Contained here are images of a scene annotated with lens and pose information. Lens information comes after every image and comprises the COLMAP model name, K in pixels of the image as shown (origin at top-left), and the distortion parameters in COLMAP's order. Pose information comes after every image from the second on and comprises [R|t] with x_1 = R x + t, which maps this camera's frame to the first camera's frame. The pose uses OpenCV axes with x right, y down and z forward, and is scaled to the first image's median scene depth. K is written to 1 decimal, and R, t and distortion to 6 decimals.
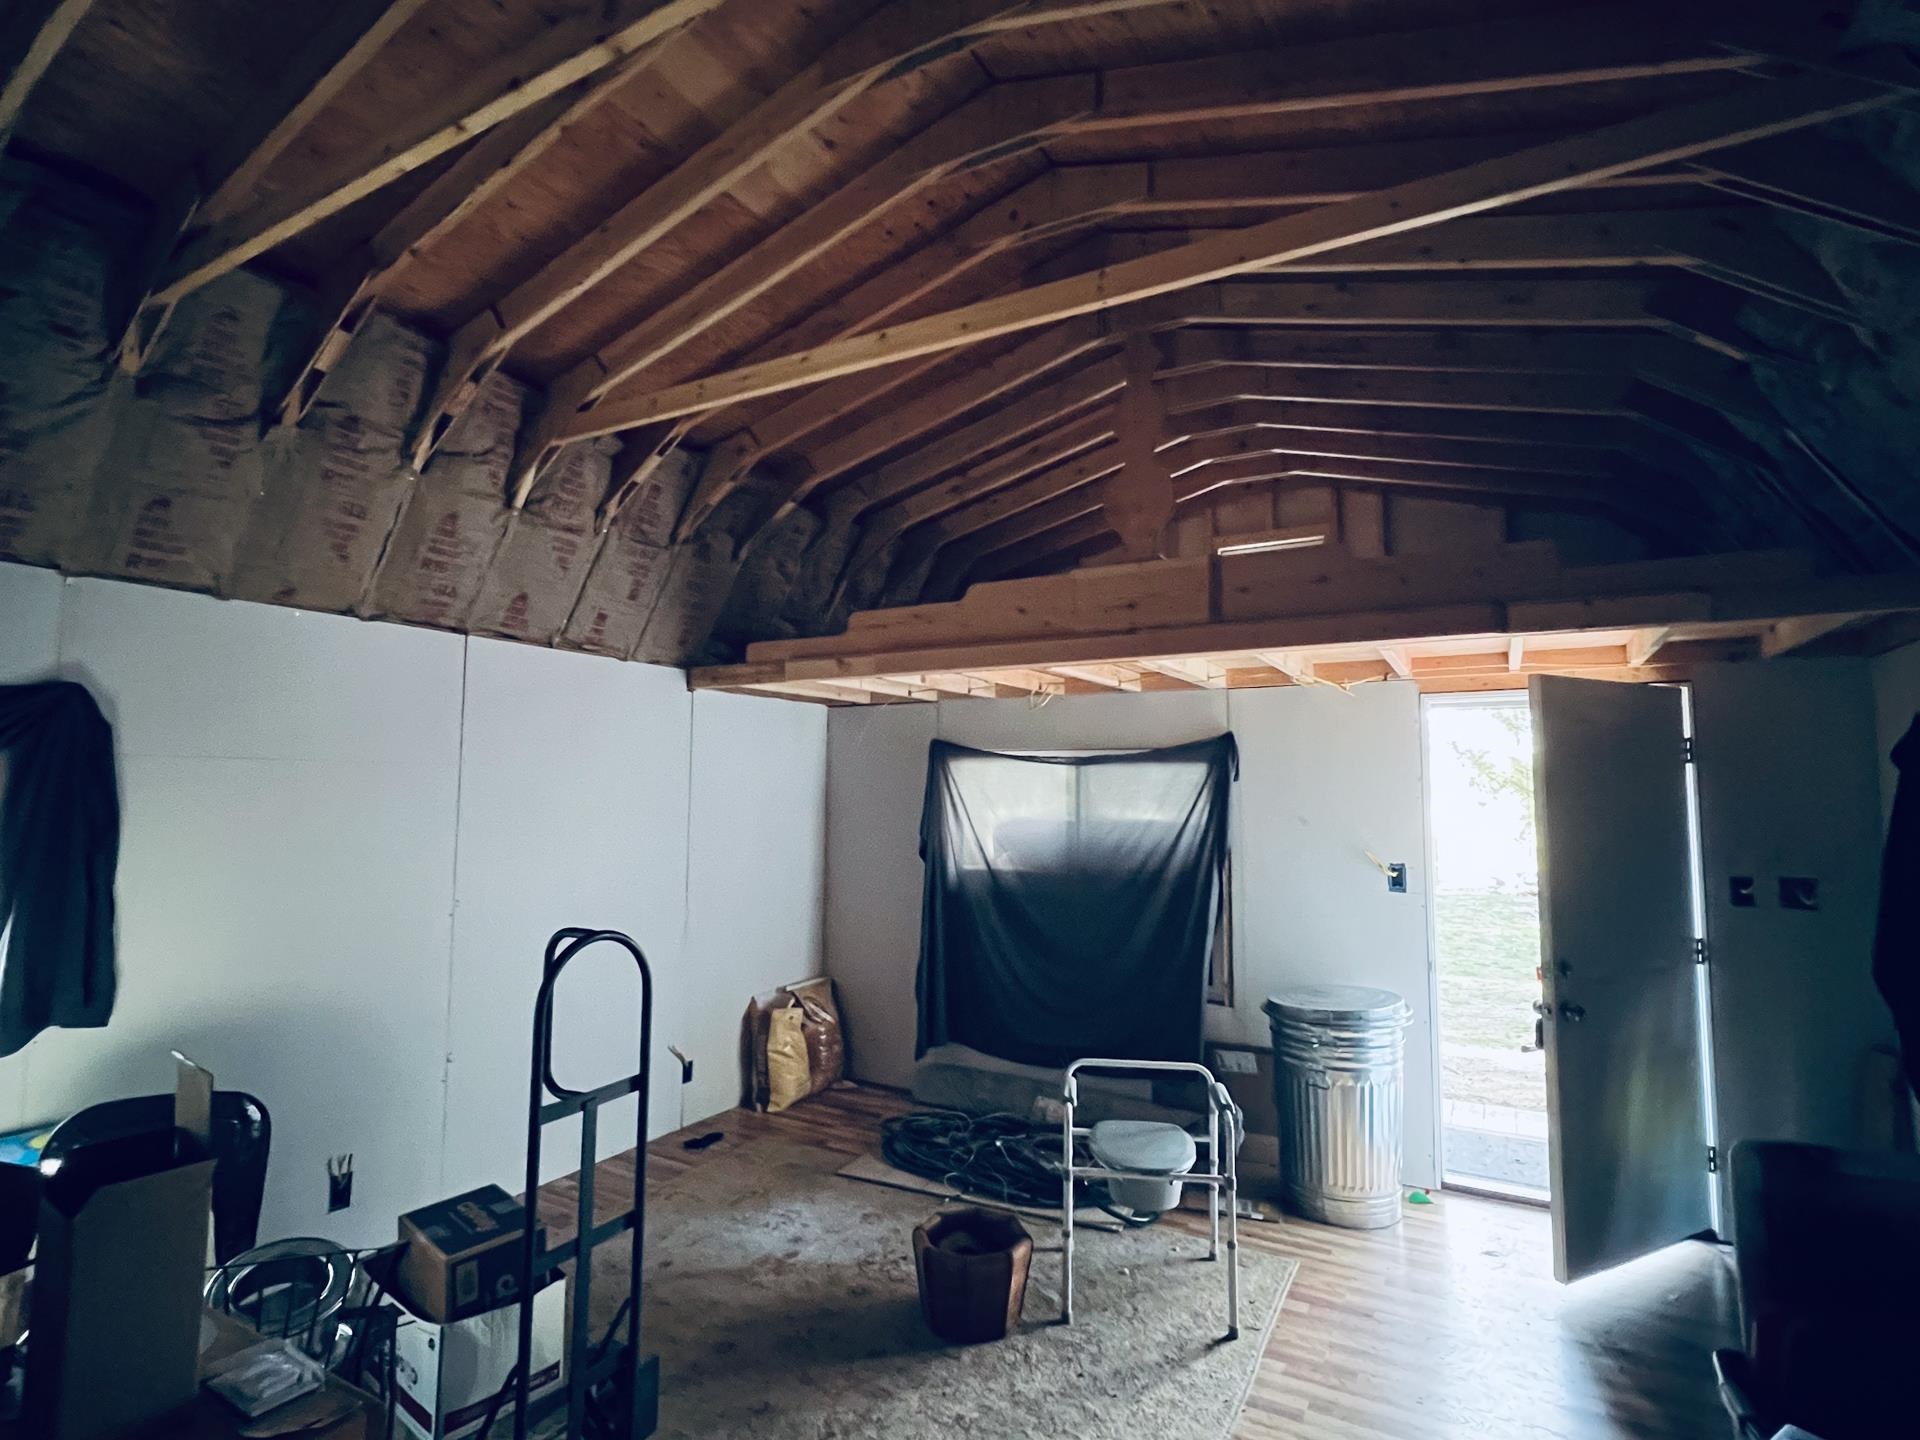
lens RADIAL K [[964.2, 0, 957.6], [0, 964.2, 713.5], [0, 0, 1]] dist [-0.001116, -0.000256]
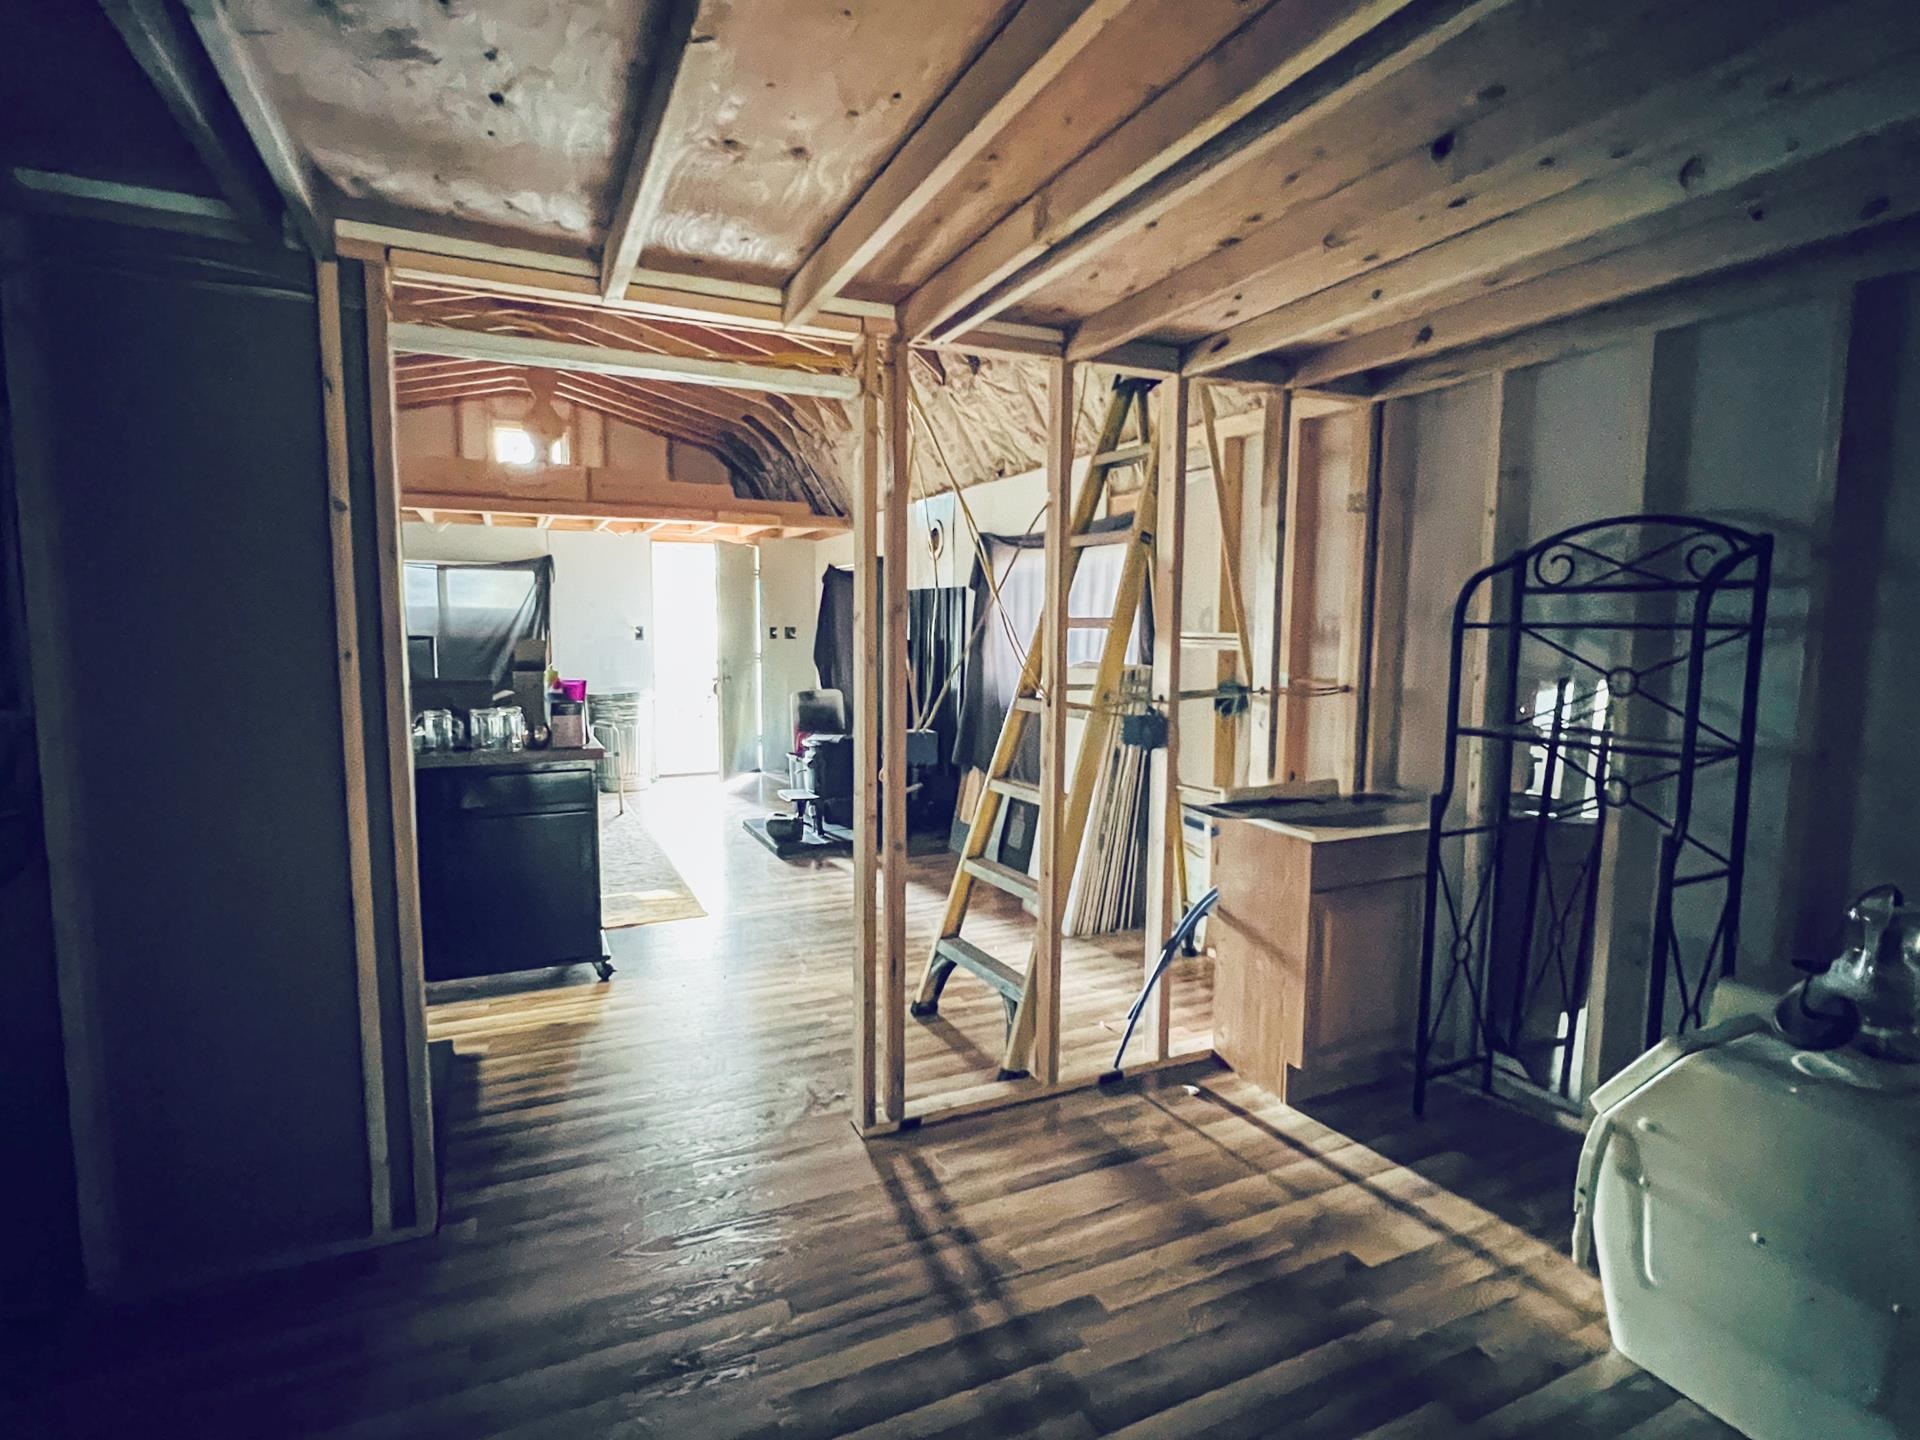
lens RADIAL K [[964.2, 0, 955.4], [0, 964.2, 720.0], [0, 0, 1]] dist [-0.001116, -0.000256]
pose [[0.570316, -0.083526, 0.817167, -0.970556], [-0.076856, 0.985027, 0.154323, -0.013969], [-0.817822, -0.150818, 0.555357, -0.800883]]
